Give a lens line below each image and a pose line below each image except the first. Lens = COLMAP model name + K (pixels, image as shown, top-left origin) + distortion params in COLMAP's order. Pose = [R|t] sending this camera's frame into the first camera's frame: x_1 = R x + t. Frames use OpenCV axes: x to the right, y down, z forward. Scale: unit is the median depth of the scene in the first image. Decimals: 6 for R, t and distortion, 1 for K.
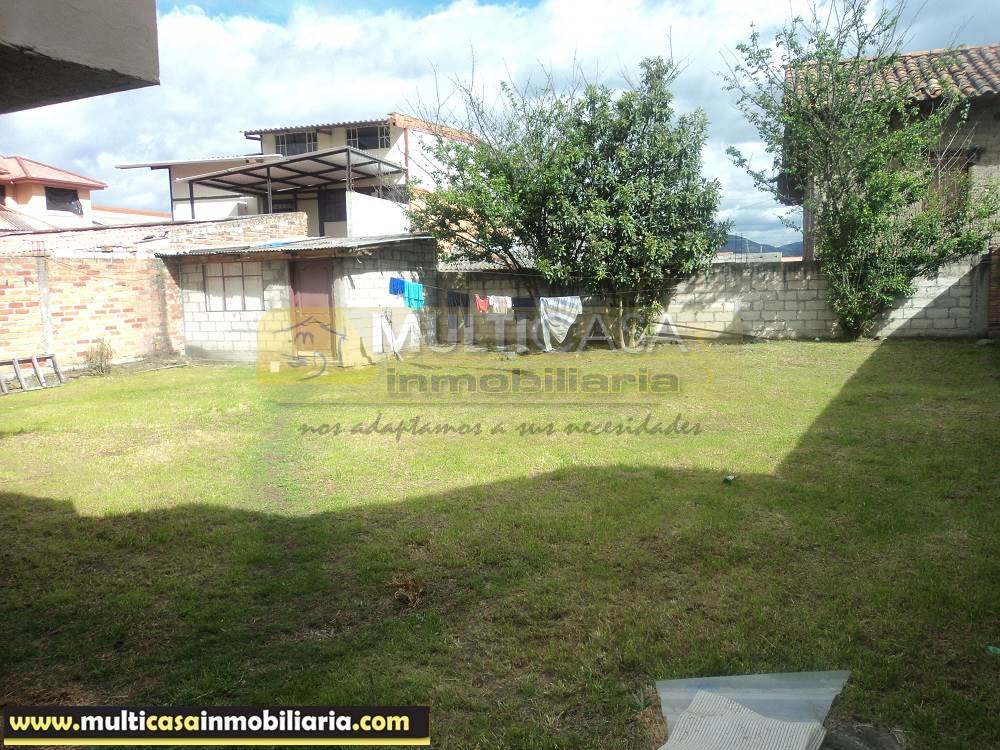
lens RADIAL K [[851.5, 0, 500.0], [0, 851.5, 375.0], [0, 0, 1]] dist [0.071135, 0.004213]
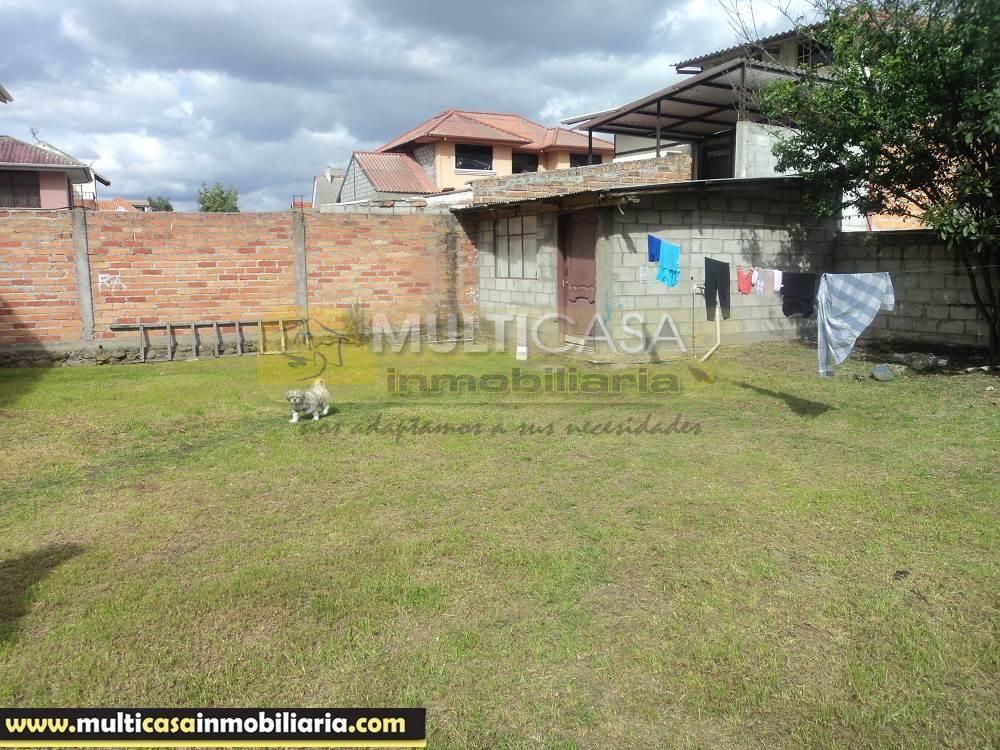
lens RADIAL K [[845.9, 0, 500.0], [0, 845.9, 375.0], [0, 0, 1]] dist [-0.001640, -0.000892]
pose [[0.744424, 0.114292, -0.657853, 0.217942], [-0.089549, 0.993430, 0.071260, -0.041122], [0.661675, 0.005862, 0.749768, 0.409635]]
